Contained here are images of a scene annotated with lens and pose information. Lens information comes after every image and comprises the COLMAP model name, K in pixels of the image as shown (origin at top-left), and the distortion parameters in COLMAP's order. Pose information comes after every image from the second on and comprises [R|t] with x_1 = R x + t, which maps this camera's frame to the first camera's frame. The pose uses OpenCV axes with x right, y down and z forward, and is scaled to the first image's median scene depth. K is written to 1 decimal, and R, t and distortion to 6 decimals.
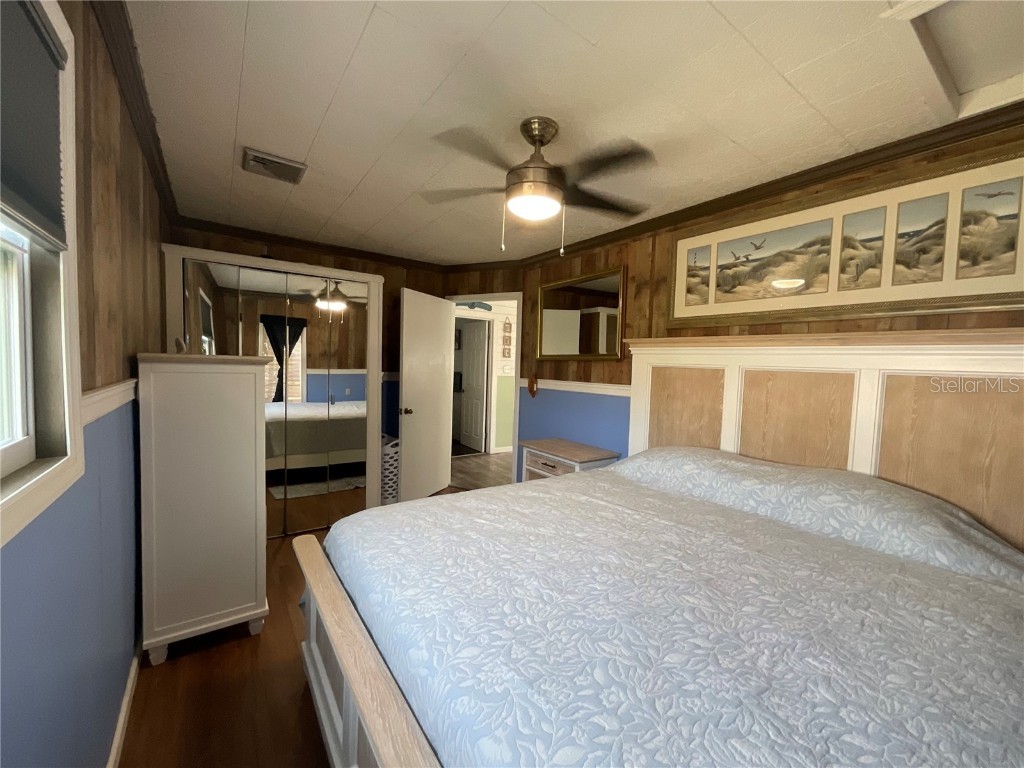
lens RADIAL K [[415.8, 0, 512.7], [0, 415.8, 384.8], [0, 0, 1]] dist [-0.003983, 0.000134]
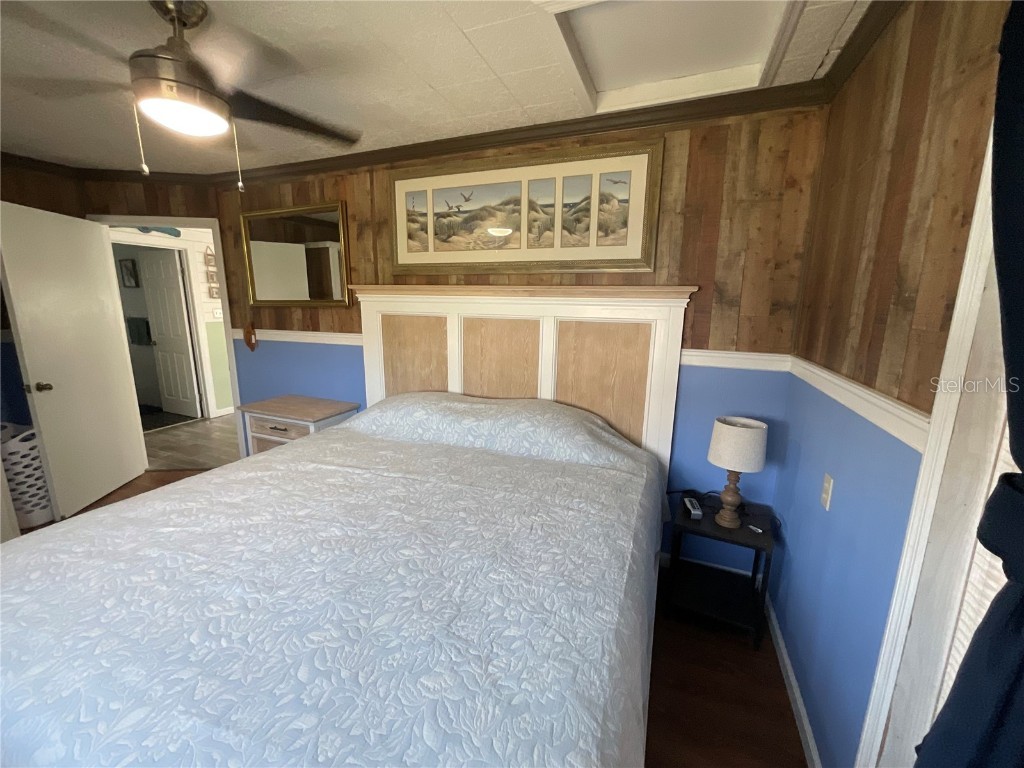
lens RADIAL K [[415.8, 0, 514.8], [0, 415.8, 385.1], [0, 0, 1]] dist [-0.003983, 0.000134]
pose [[0.835588, -0.128940, 0.534011, 0.088849], [0.043248, 0.984488, 0.170038, -0.054238], [-0.547652, -0.118987, 0.828203, -0.003544]]
